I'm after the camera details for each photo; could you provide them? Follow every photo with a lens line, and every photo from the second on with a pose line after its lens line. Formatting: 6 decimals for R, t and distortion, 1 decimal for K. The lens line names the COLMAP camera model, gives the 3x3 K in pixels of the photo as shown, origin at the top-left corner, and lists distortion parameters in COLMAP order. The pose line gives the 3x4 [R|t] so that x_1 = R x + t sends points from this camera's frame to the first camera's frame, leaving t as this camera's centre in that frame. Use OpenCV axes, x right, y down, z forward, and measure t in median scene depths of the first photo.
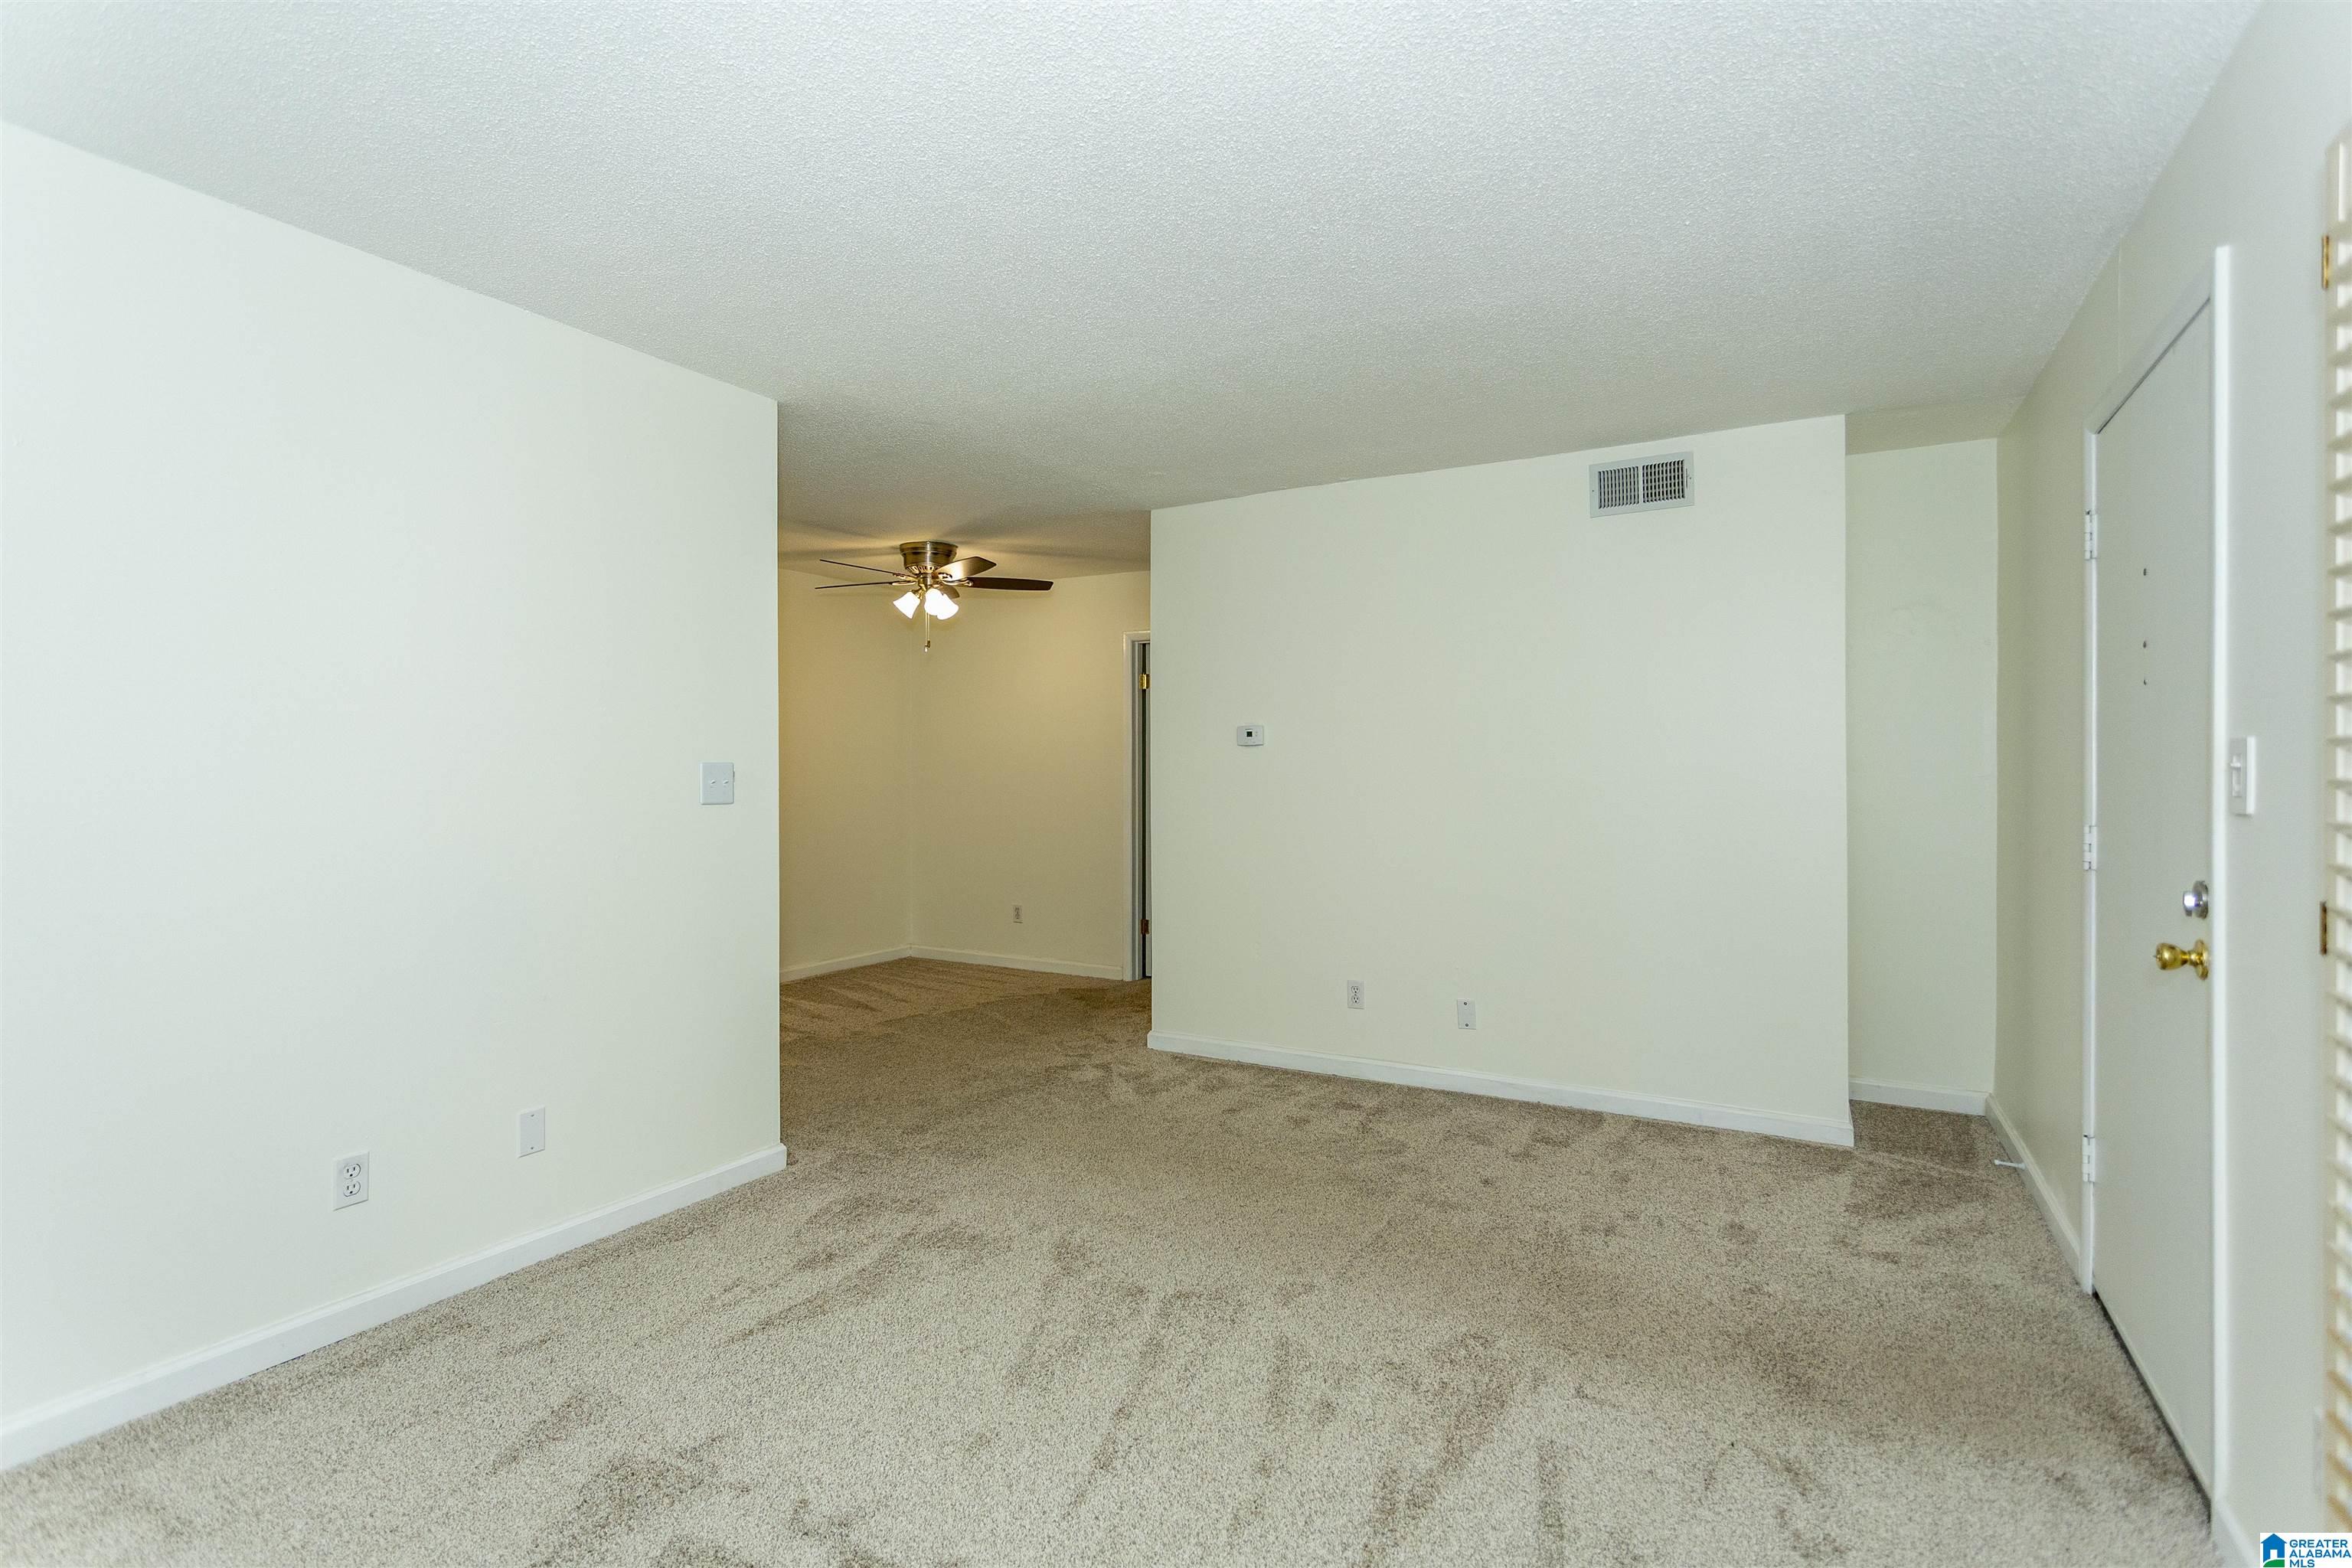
lens RADIAL K [[1122.1, 0, 1175.3], [0, 1122.1, 772.7], [0, 0, 1]] dist [-0.000273, 0.000810]
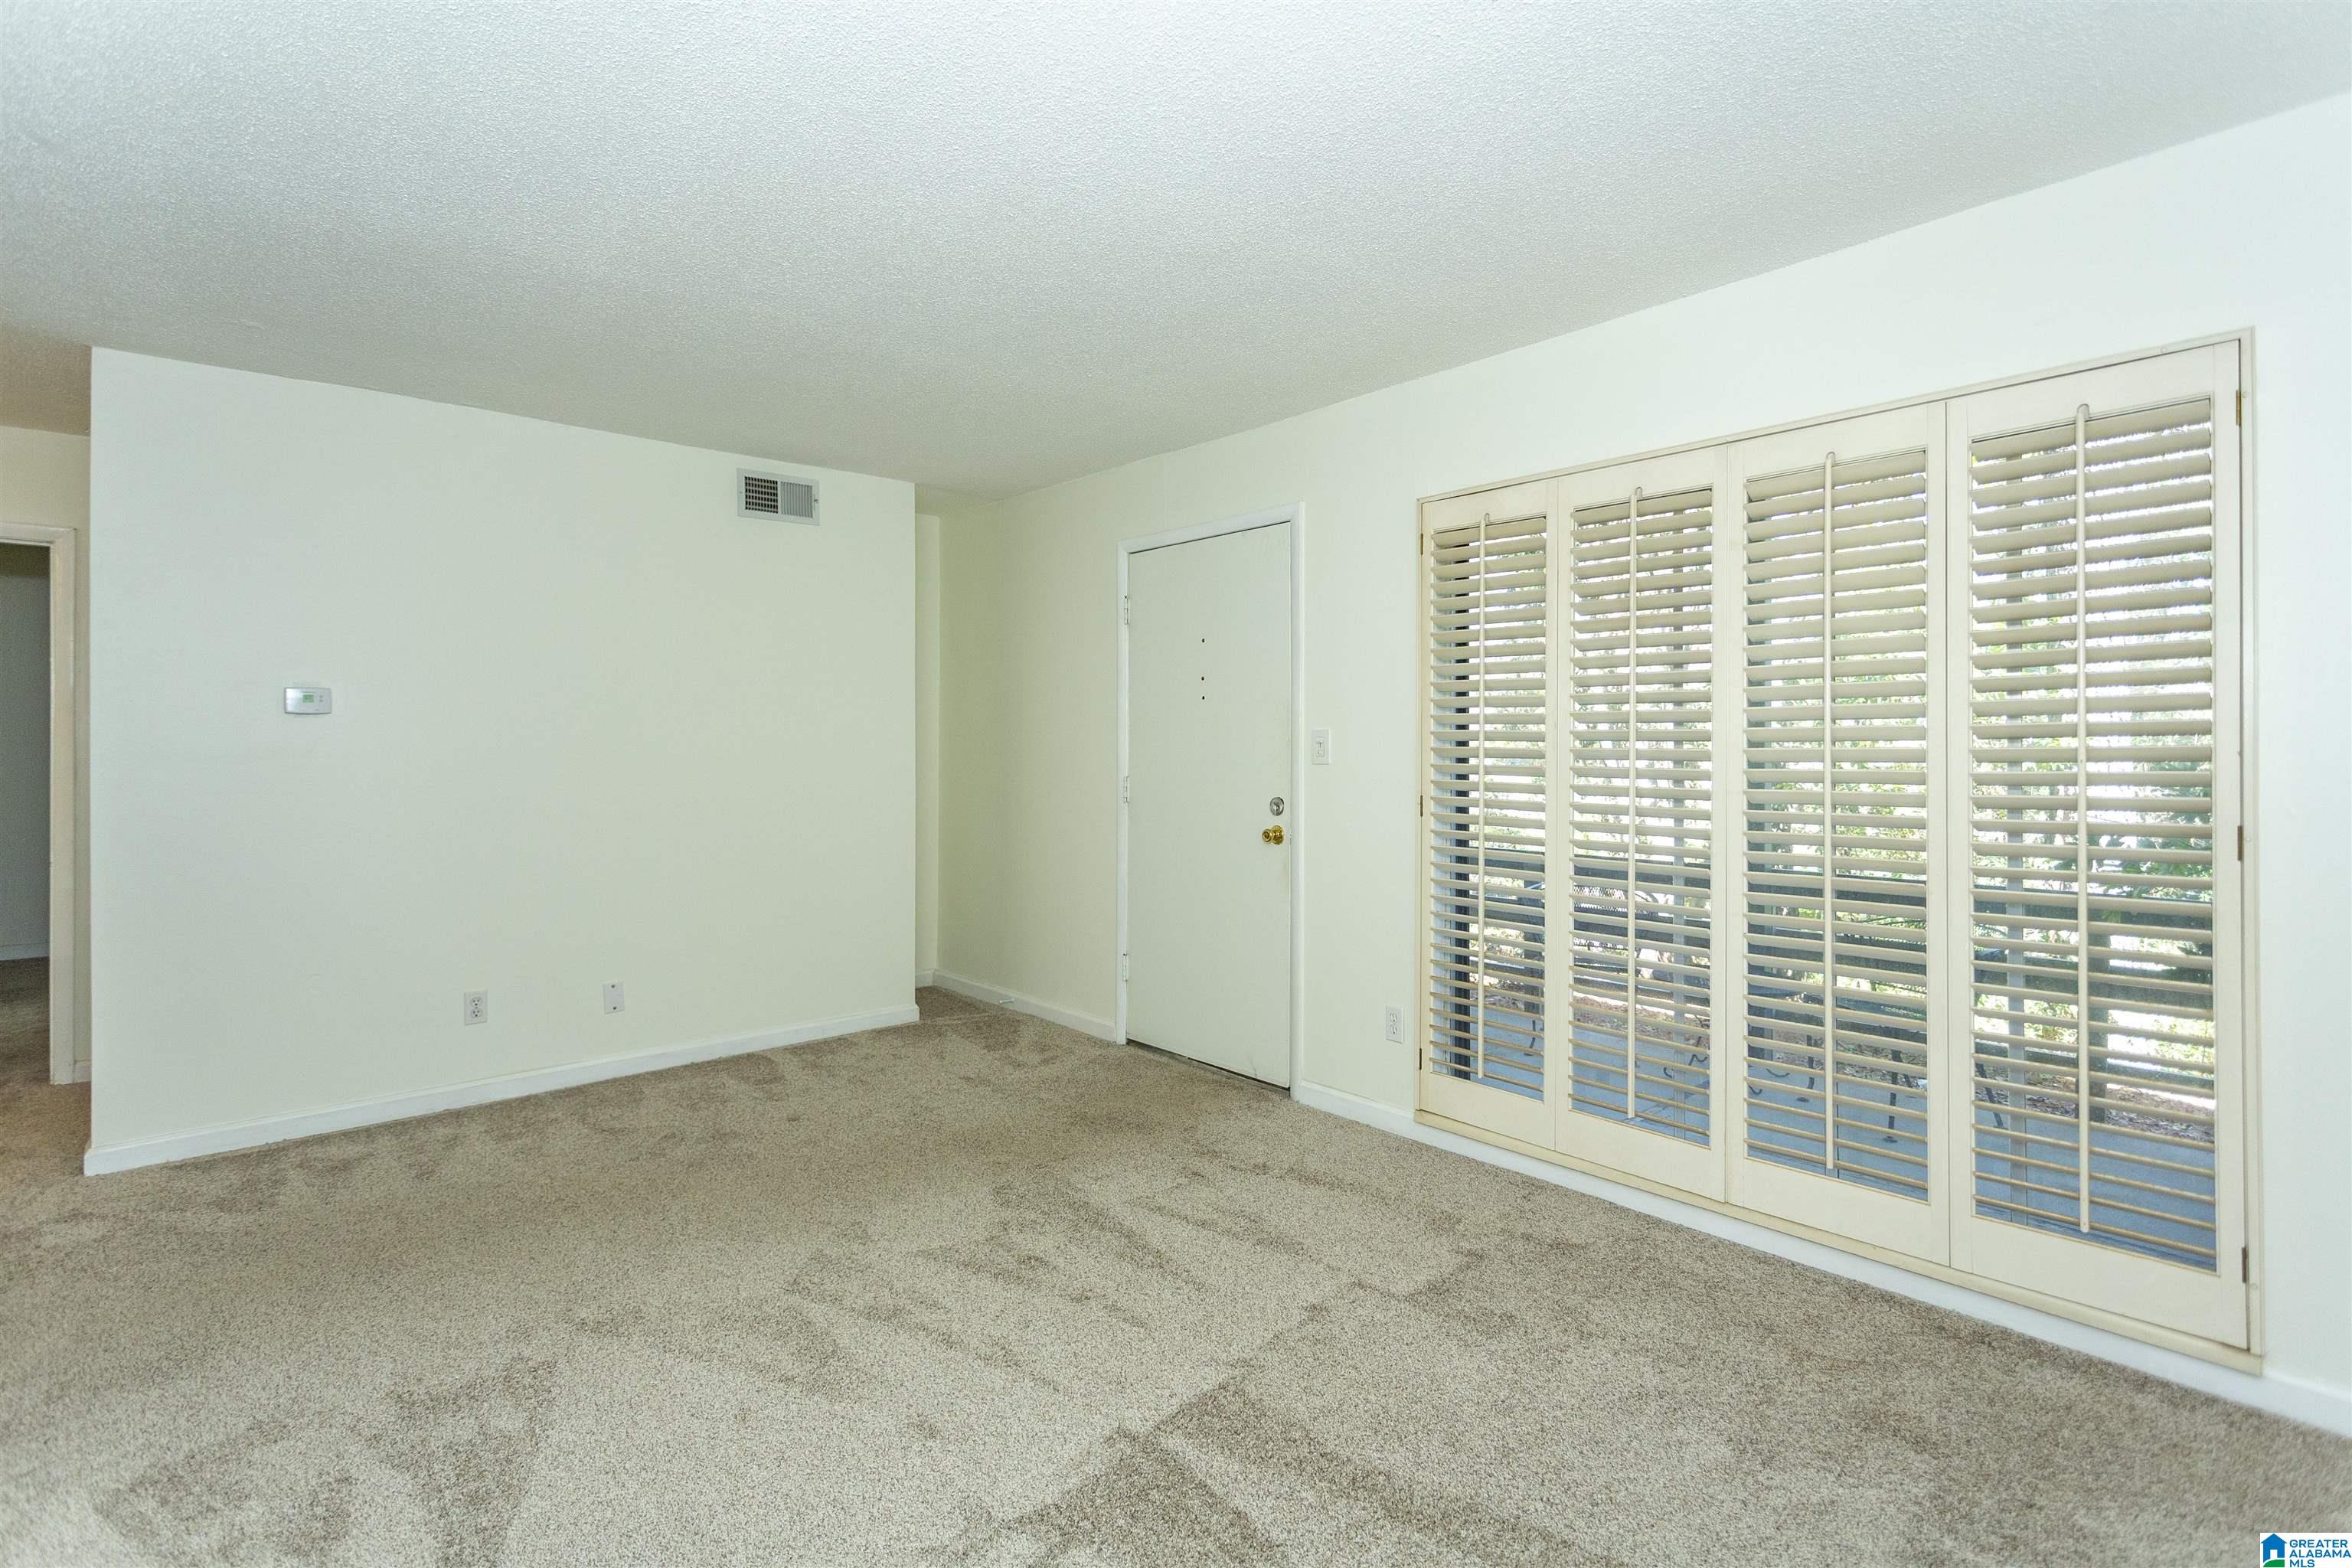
lens RADIAL K [[1122.1, 0, 1157.9], [0, 1122.1, 741.7], [0, 0, 1]] dist [-0.000273, 0.000810]
pose [[0.323975, 0.004185, 0.946056, -0.587204], [0.006482, 0.999957, -0.006643, 0.004837], [-0.946043, 0.008284, 0.323934, 0.277728]]
